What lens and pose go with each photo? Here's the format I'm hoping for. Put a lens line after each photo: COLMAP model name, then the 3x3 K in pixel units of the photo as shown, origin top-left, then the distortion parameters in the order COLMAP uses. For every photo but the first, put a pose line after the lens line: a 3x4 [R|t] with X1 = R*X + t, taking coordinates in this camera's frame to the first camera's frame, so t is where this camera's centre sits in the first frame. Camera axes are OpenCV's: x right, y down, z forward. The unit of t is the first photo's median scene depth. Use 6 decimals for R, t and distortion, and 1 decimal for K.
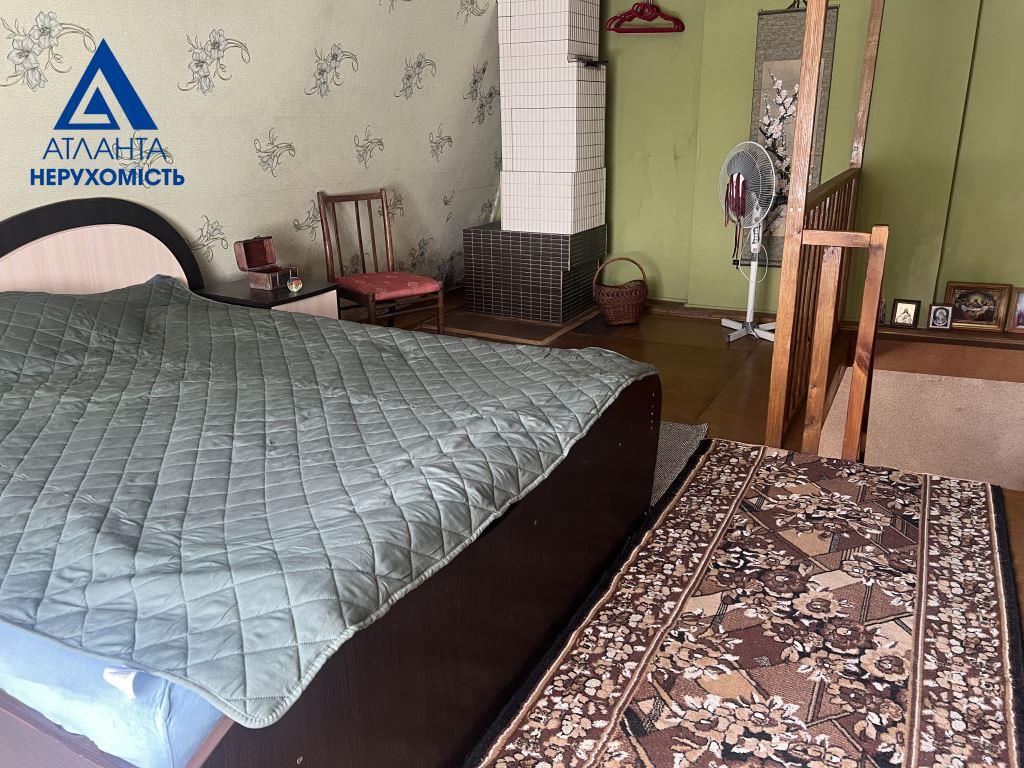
lens RADIAL K [[758.1, 0, 513.1], [0, 758.1, 398.1], [0, 0, 1]] dist [0.076945, -0.080912]
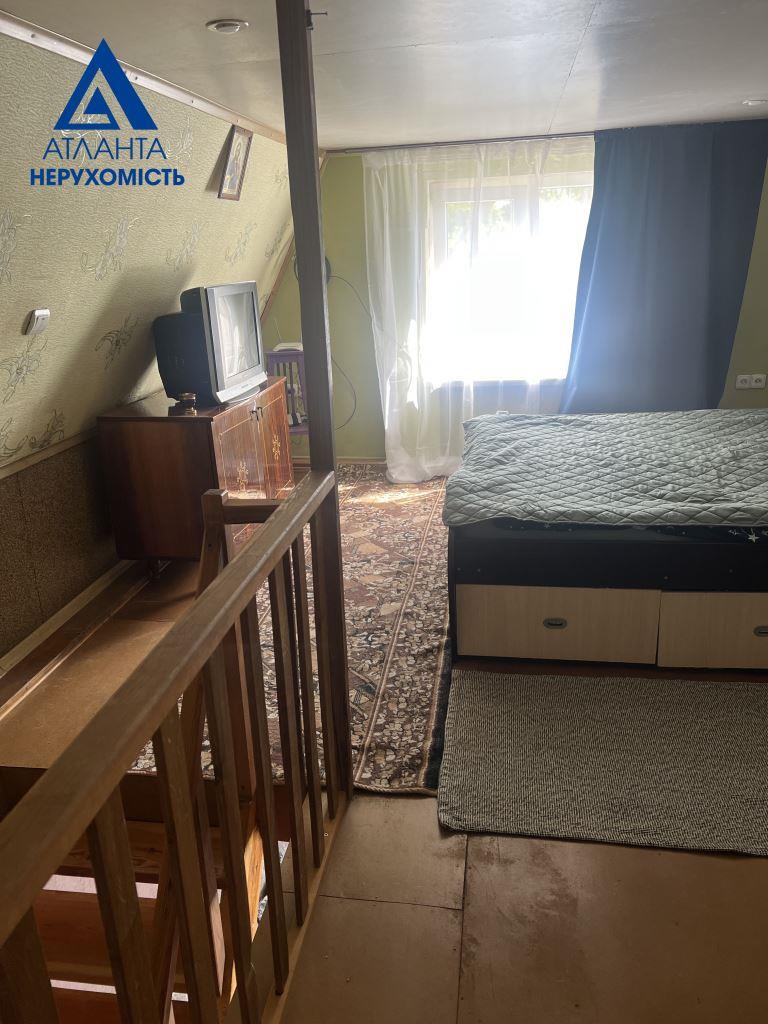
lens RADIAL K [[767.0, 0, 379.1], [0, 767.0, 517.5], [0, 0, 1]] dist [0.051476, -0.060951]
pose [[-0.942976, 0.157954, -0.292997, 0.656307], [-0.063669, 0.778392, 0.624541, -0.798353], [0.326716, 0.607582, -0.723948, 1.887793]]
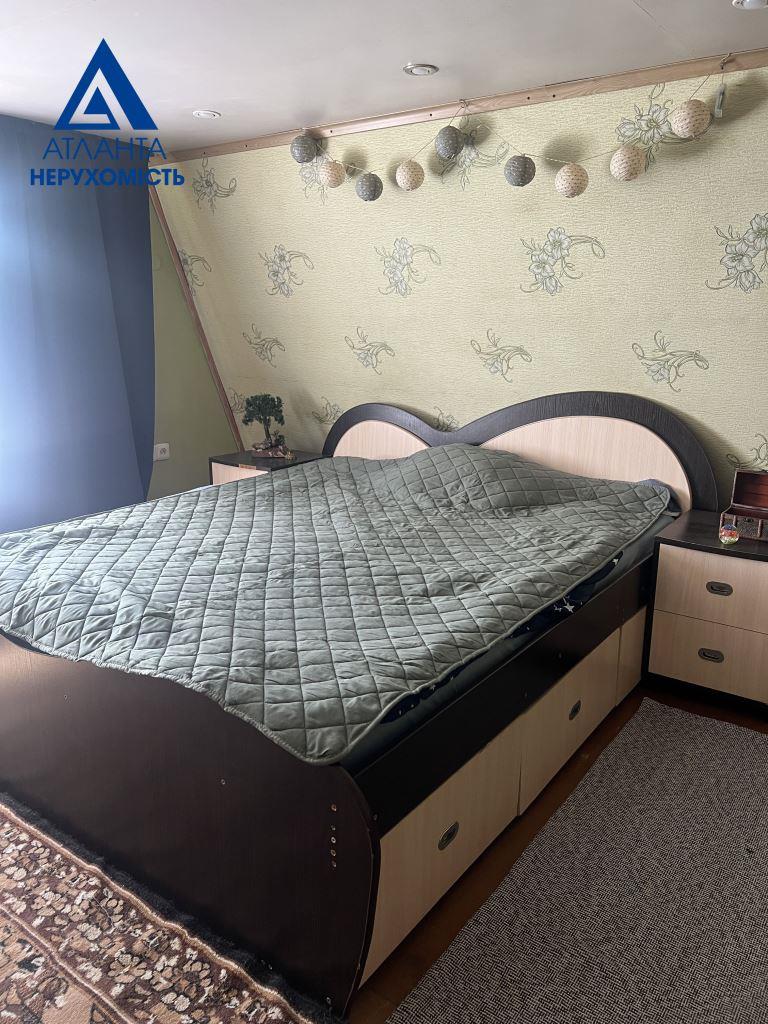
lens RADIAL K [[767.0, 0, 379.1], [0, 767.0, 517.5], [0, 0, 1]] dist [0.051476, -0.060951]
pose [[-0.134464, 0.253733, -0.957882, 0.705768], [-0.351456, 0.891606, 0.285513, -0.383524], [0.926498, 0.375045, -0.030713, 1.037624]]
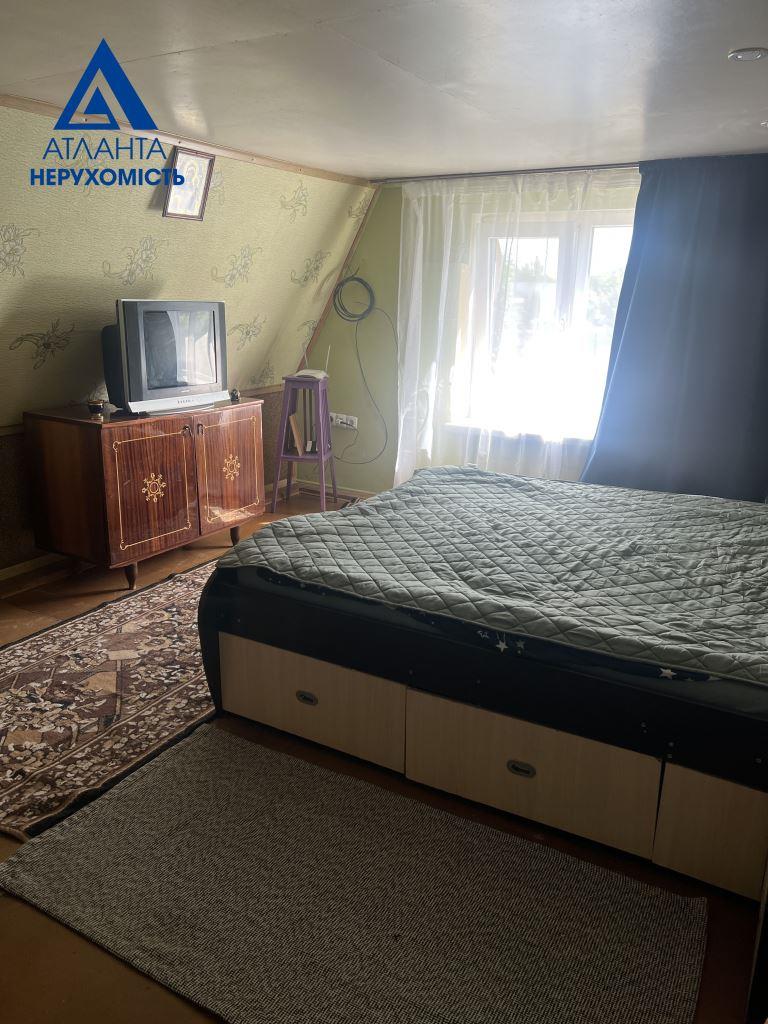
lens RADIAL K [[767.0, 0, 379.1], [0, 767.0, 517.5], [0, 0, 1]] dist [0.051476, -0.060951]
pose [[-0.999546, -0.016869, 0.024971, -0.064081], [0.001350, 0.802752, 0.596312, -0.759663], [-0.030105, 0.596075, -0.802364, 1.901168]]
